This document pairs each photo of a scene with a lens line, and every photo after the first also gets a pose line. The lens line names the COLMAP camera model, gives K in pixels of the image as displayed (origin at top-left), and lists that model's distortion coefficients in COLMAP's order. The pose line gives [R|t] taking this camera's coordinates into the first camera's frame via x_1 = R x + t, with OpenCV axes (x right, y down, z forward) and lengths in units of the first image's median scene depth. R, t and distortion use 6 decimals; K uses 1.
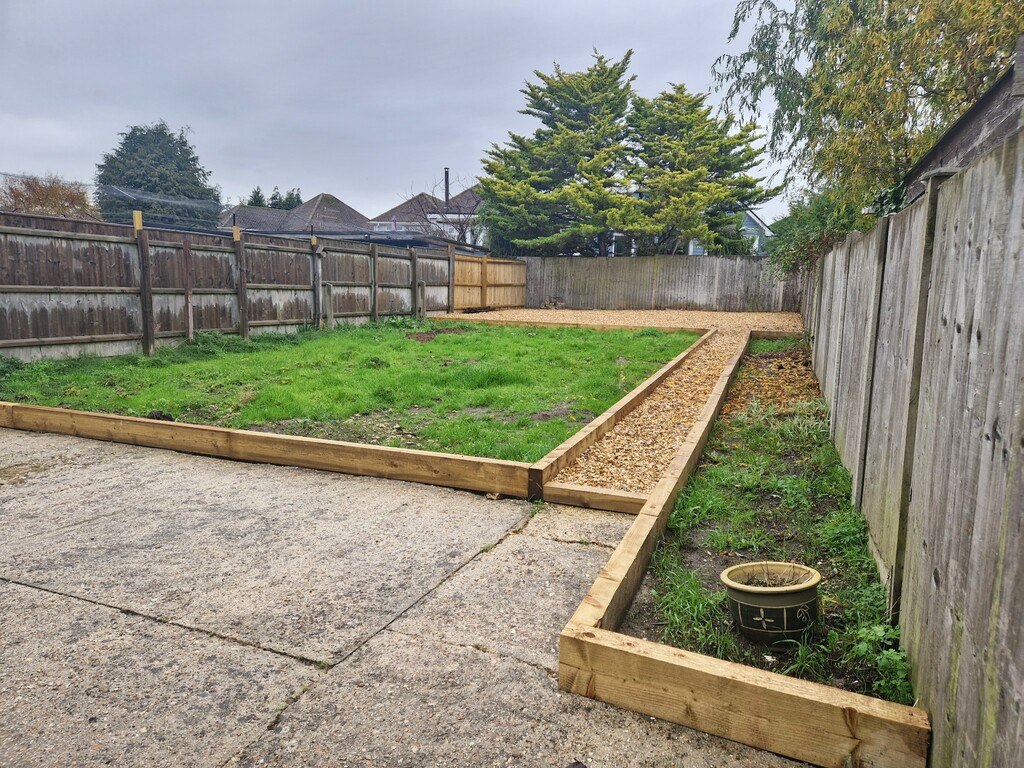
lens RADIAL K [[671.9, 0, 513.4], [0, 671.9, 382.9], [0, 0, 1]] dist [0.011351, -0.003685]
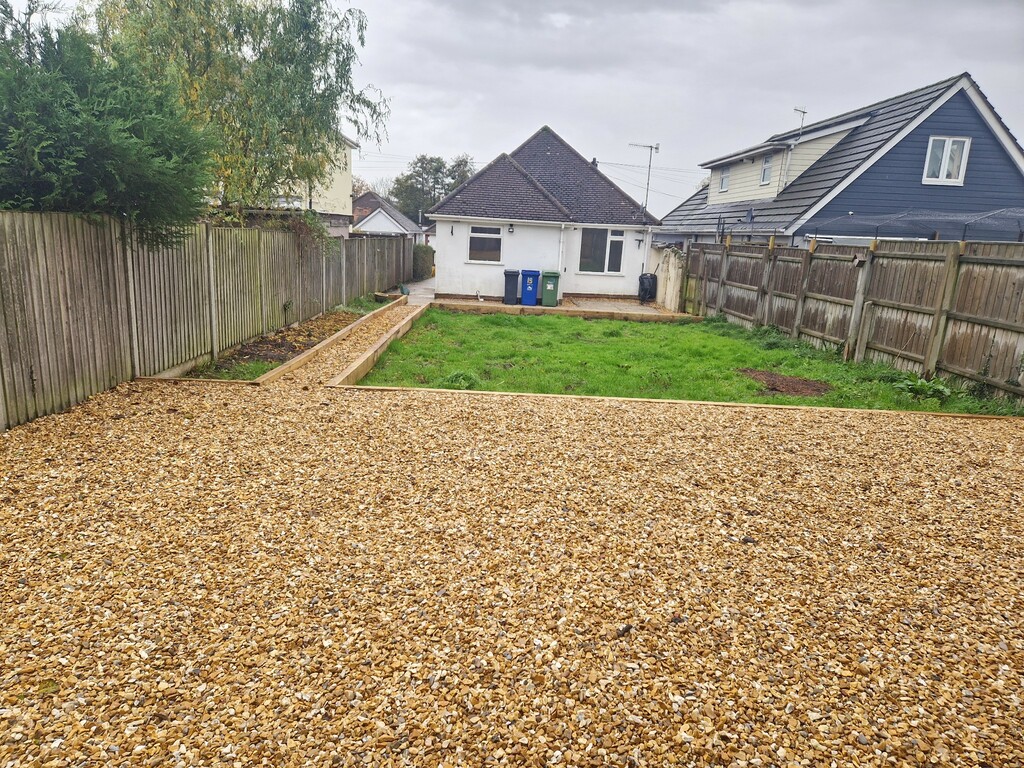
lens RADIAL K [[671.9, 0, 511.4], [0, 671.9, 384.2], [0, 0, 1]] dist [0.011351, -0.003685]
pose [[-0.910670, 0.018683, -0.412711, 0.374588], [-0.129139, 0.936045, 0.327327, -0.241503], [0.392432, 0.351384, -0.850016, 1.429376]]
